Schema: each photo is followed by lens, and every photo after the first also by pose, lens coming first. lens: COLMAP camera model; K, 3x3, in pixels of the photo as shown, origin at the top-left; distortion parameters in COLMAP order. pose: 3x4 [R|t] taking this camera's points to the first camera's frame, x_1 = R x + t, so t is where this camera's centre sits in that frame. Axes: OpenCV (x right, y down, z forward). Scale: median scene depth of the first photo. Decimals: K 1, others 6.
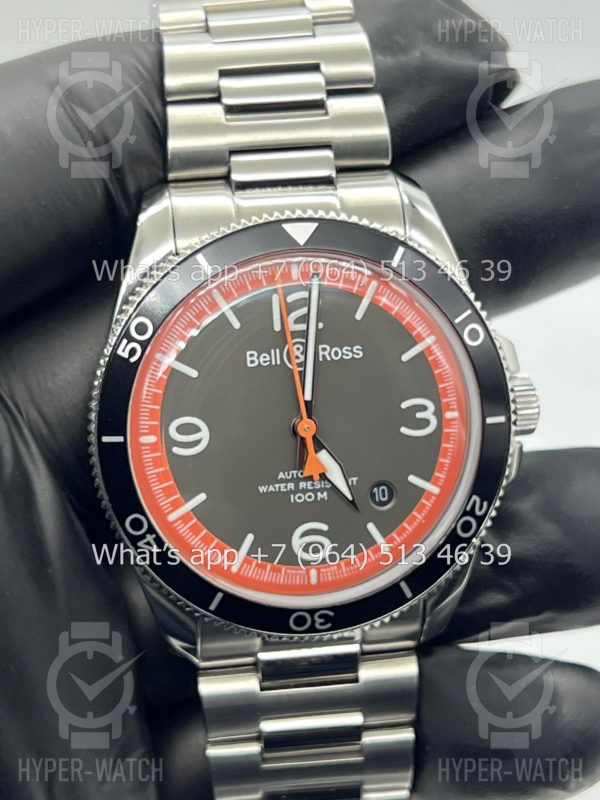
lens RADIAL K [[1840.7, 0, 300.0], [0, 1840.7, 400.0], [0, 0, 1]] dist [0.231187, 0.111743]
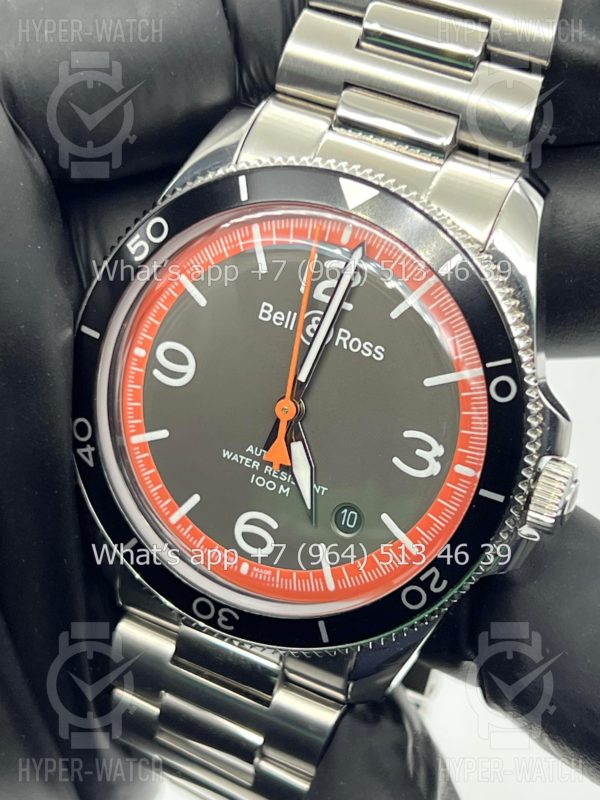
lens RADIAL K [[1840.7, 0, 300.0], [0, 1840.7, 400.0], [0, 0, 1]] dist [0.231187, 0.111743]
pose [[0.815131, 0.400204, -0.418805, 0.366051], [-0.383601, 0.914665, 0.127427, -0.100689], [0.434063, 0.056784, 0.899091, 0.224089]]
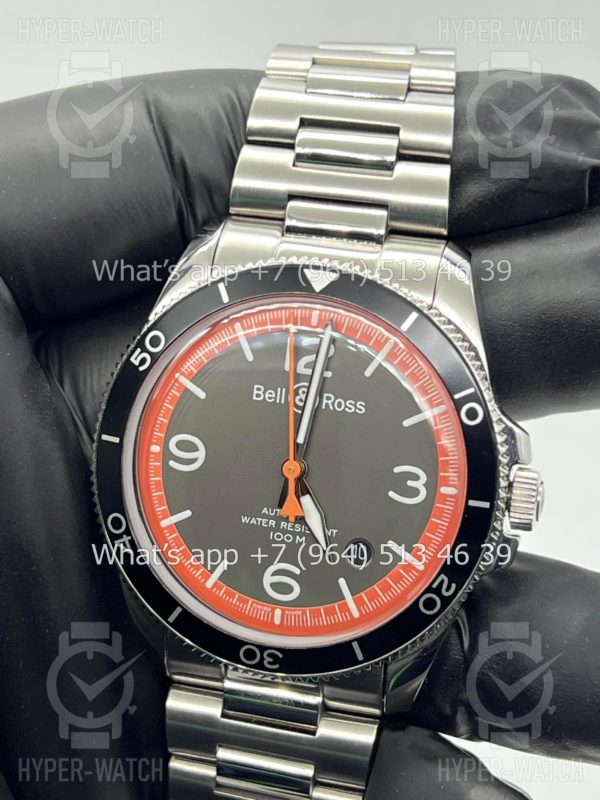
lens RADIAL K [[1840.7, 0, 300.0], [0, 1840.7, 400.0], [0, 0, 1]] dist [0.231187, 0.111743]
pose [[0.913320, 0.196202, -0.356864, 0.361134], [-0.217657, 0.975809, -0.020552, -0.002219], [0.344199, 0.096445, 0.933930, 0.045442]]
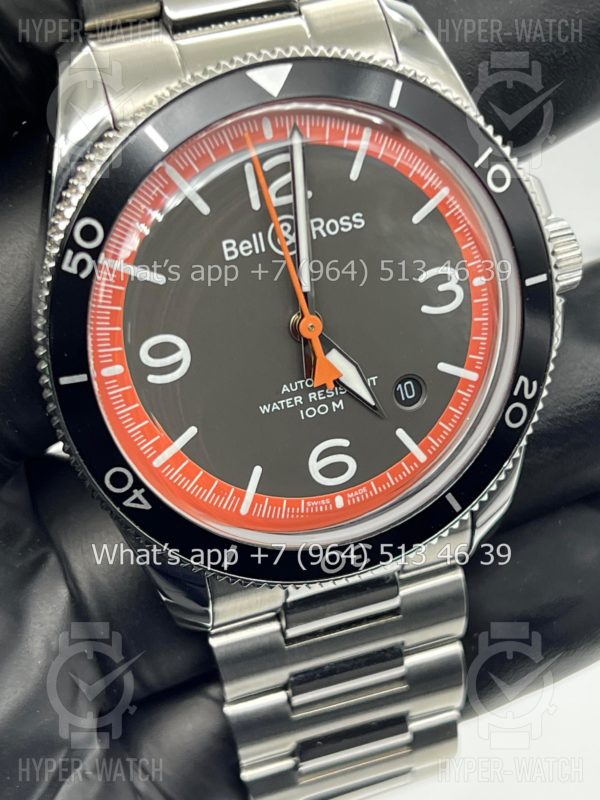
lens RADIAL K [[1840.7, 0, 300.0], [0, 1840.7, 400.0], [0, 0, 1]] dist [0.231187, 0.111743]
pose [[0.984045, -0.150236, 0.095309, -0.080735], [0.138359, 0.982970, 0.120938, -0.049927], [-0.111856, -0.105821, 0.988074, 0.210692]]
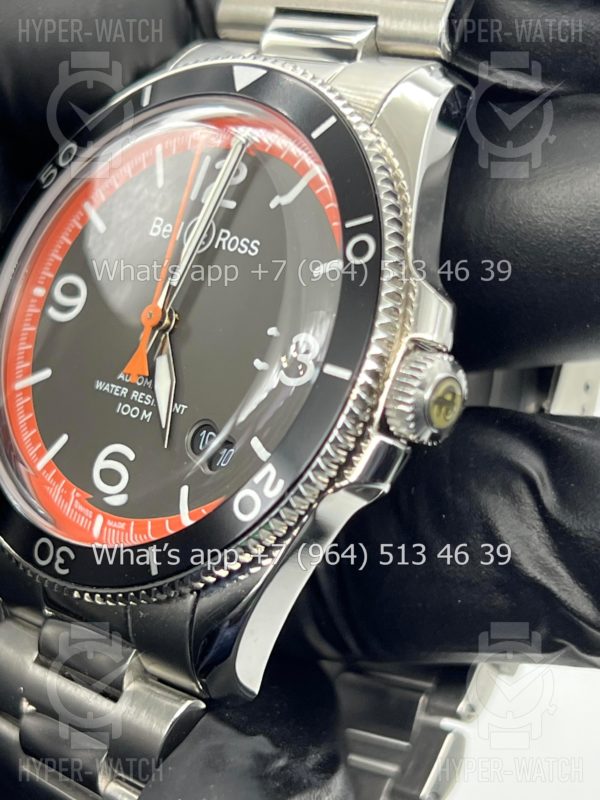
lens RADIAL K [[1837.0, 0, 302.7], [0, 1837.0, 418.0], [0, 0, 1]] dist [0.275362, -0.296419]
pose [[0.595914, 0.210046, -0.775092, 0.630513], [-0.455205, 0.883497, -0.110553, 0.107030], [0.661570, 0.418706, 0.622102, 0.583401]]
